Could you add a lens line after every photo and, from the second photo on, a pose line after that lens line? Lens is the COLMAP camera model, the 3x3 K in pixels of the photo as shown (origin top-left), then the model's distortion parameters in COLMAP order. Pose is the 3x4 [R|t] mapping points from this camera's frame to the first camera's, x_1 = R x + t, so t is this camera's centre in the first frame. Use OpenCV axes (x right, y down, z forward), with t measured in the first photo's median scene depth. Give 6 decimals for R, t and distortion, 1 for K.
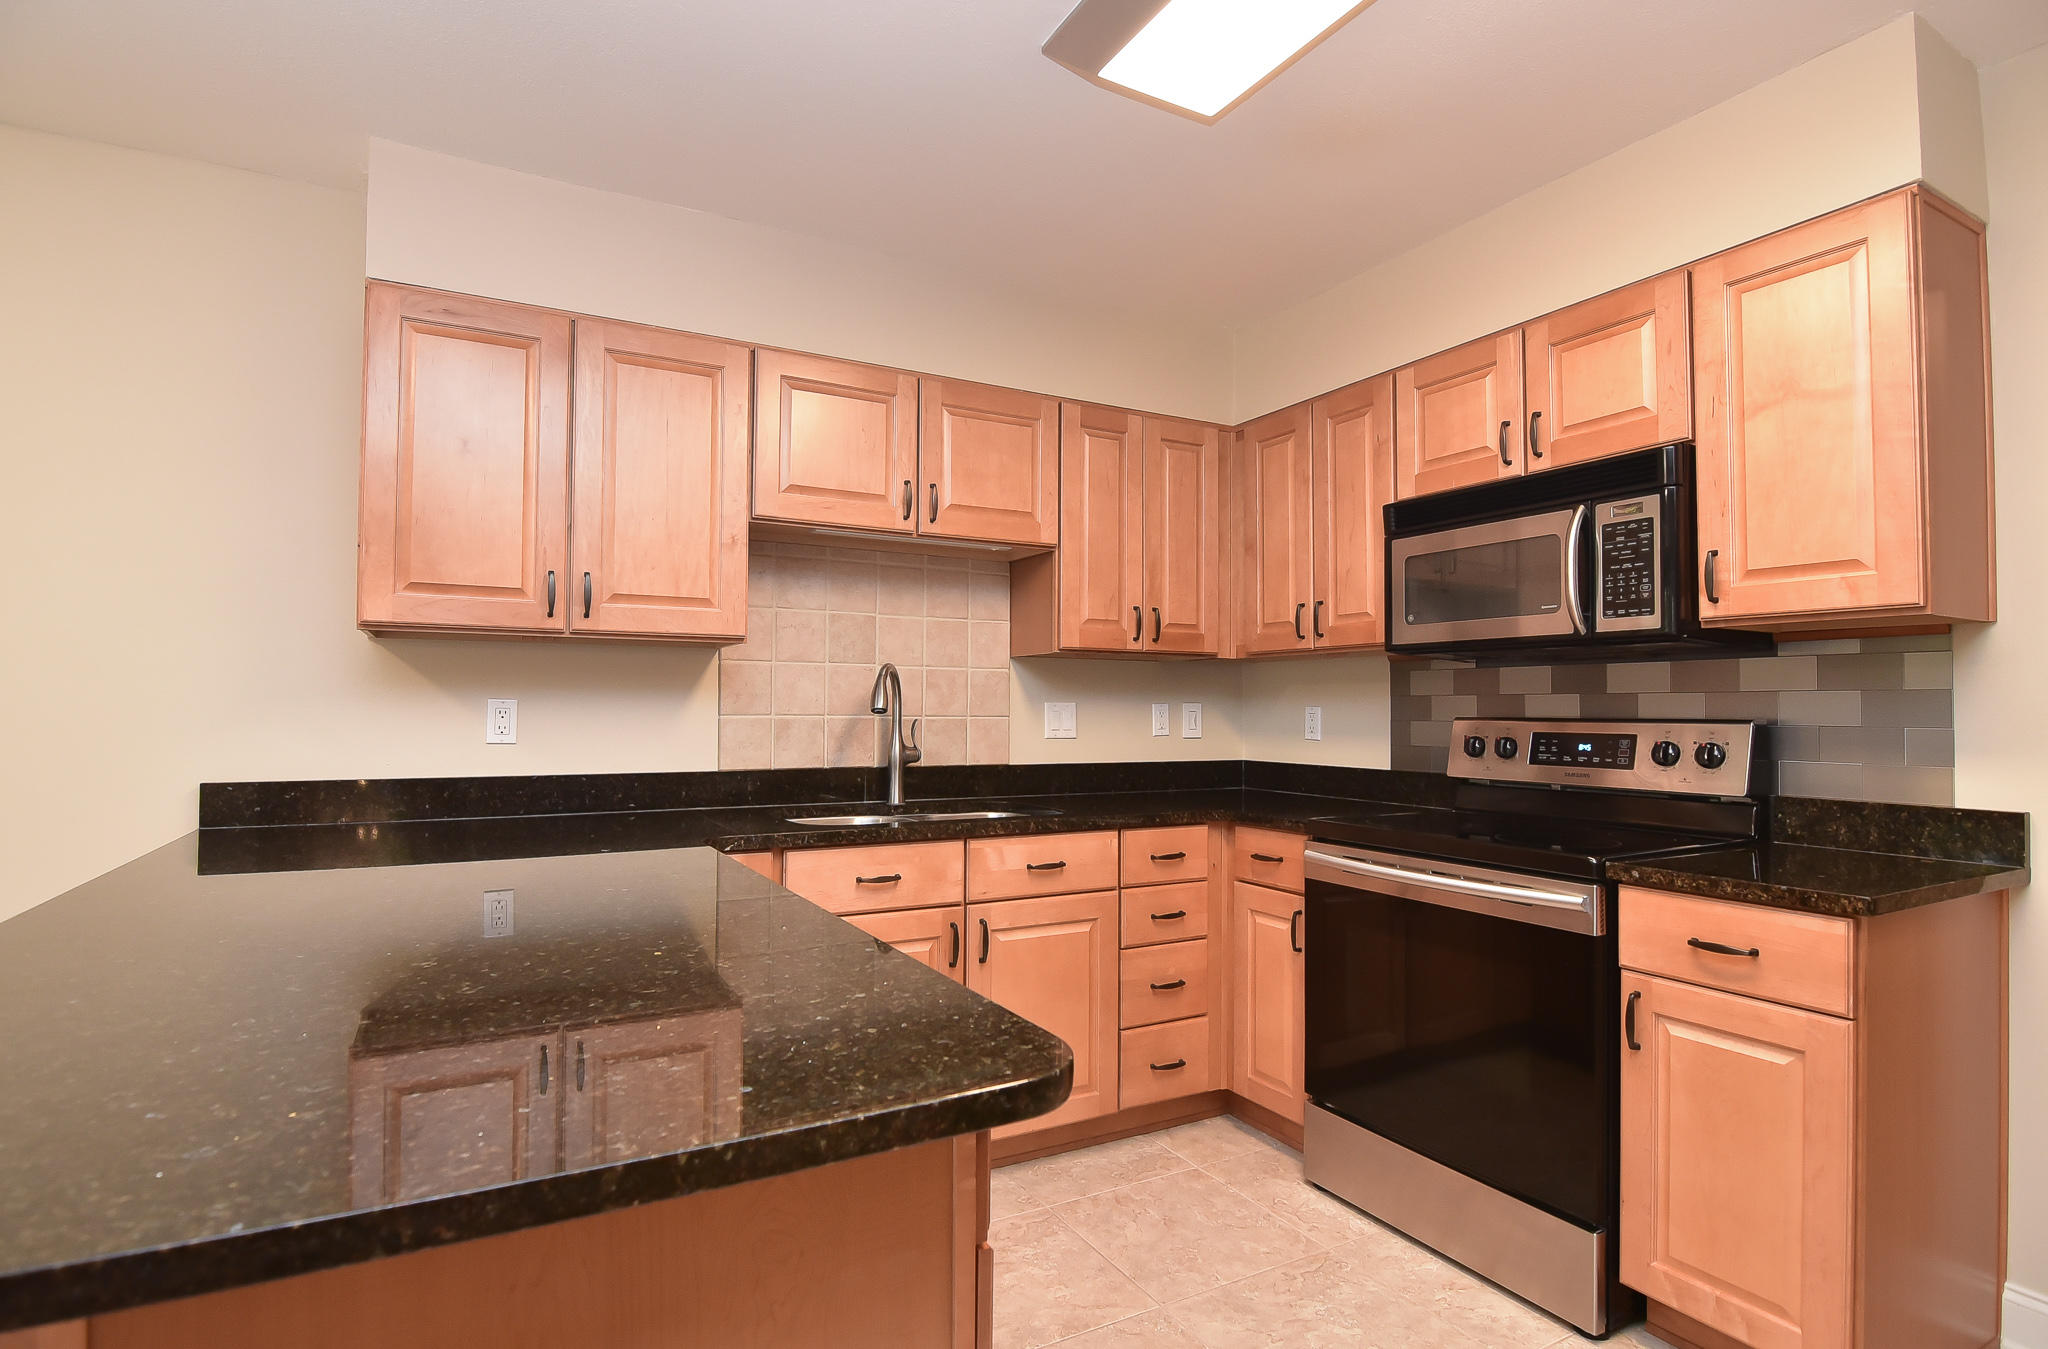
lens RADIAL K [[1003.9, 0, 1019.4], [0, 1003.9, 685.6], [0, 0, 1]] dist [-0.001800, -0.016561]
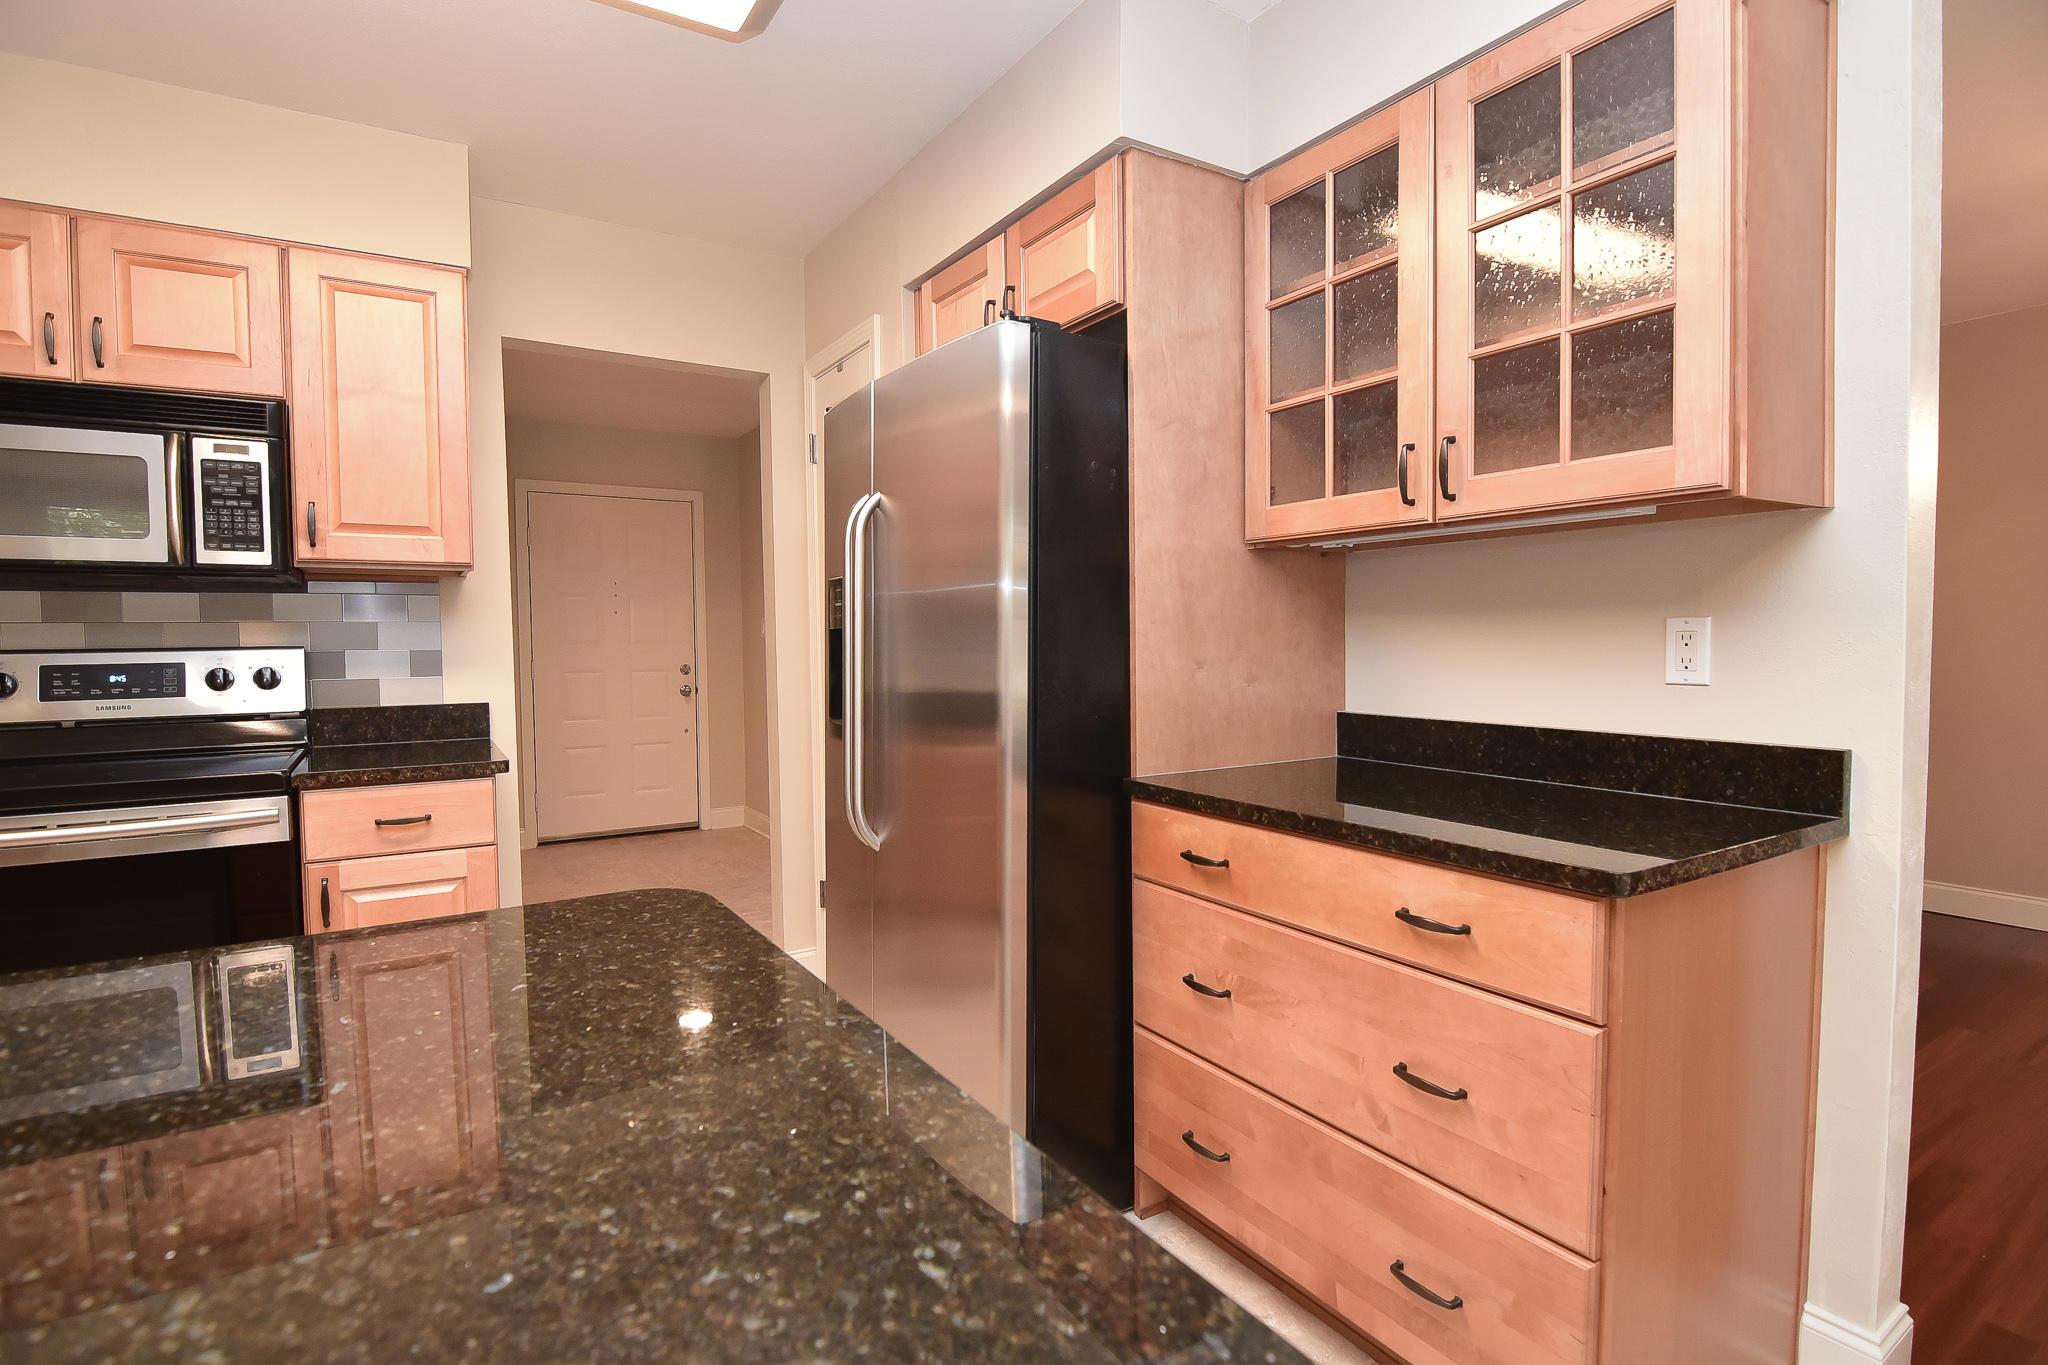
lens RADIAL K [[985.6, 0, 1021.2], [0, 985.6, 685.3], [0, 0, 1]] dist [-0.009932, -0.010046]
pose [[-0.063823, -0.052753, 0.996566, -0.398512], [-0.015300, 0.998536, 0.051878, 0.005956], [-0.997844, -0.011937, -0.064536, 0.183639]]
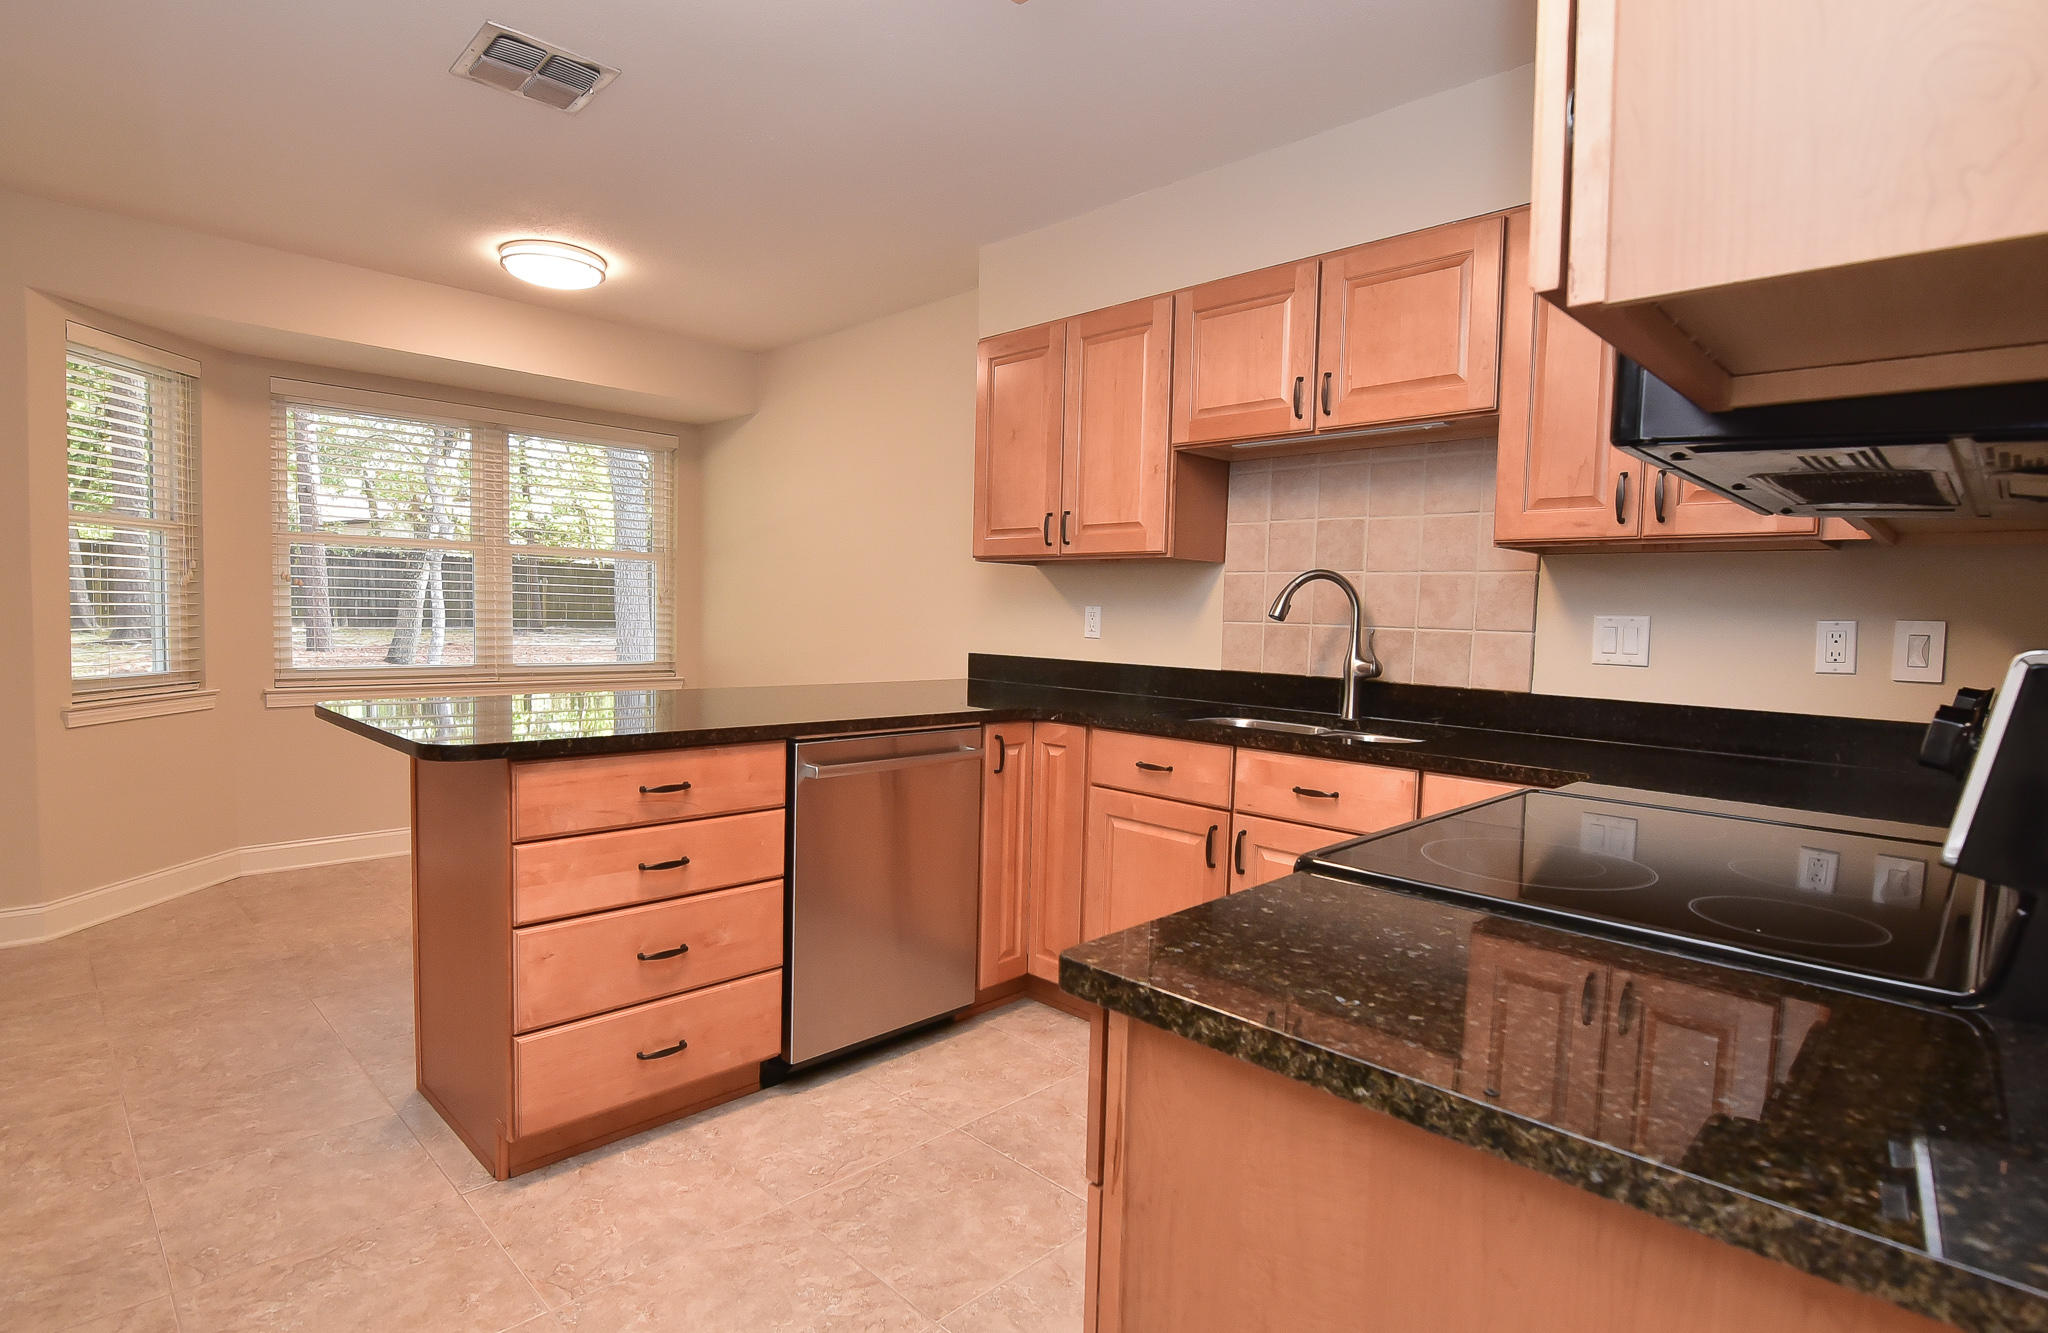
lens RADIAL K [[1014.4, 0, 1013.0], [0, 1014.4, 681.3], [0, 0, 1]] dist [-0.018842, -0.000152]
pose [[0.280626, 0.068702, -0.957355, 0.785086], [-0.002892, 0.997491, 0.070735, 0.018328], [0.959813, -0.017081, 0.280120, 0.484068]]
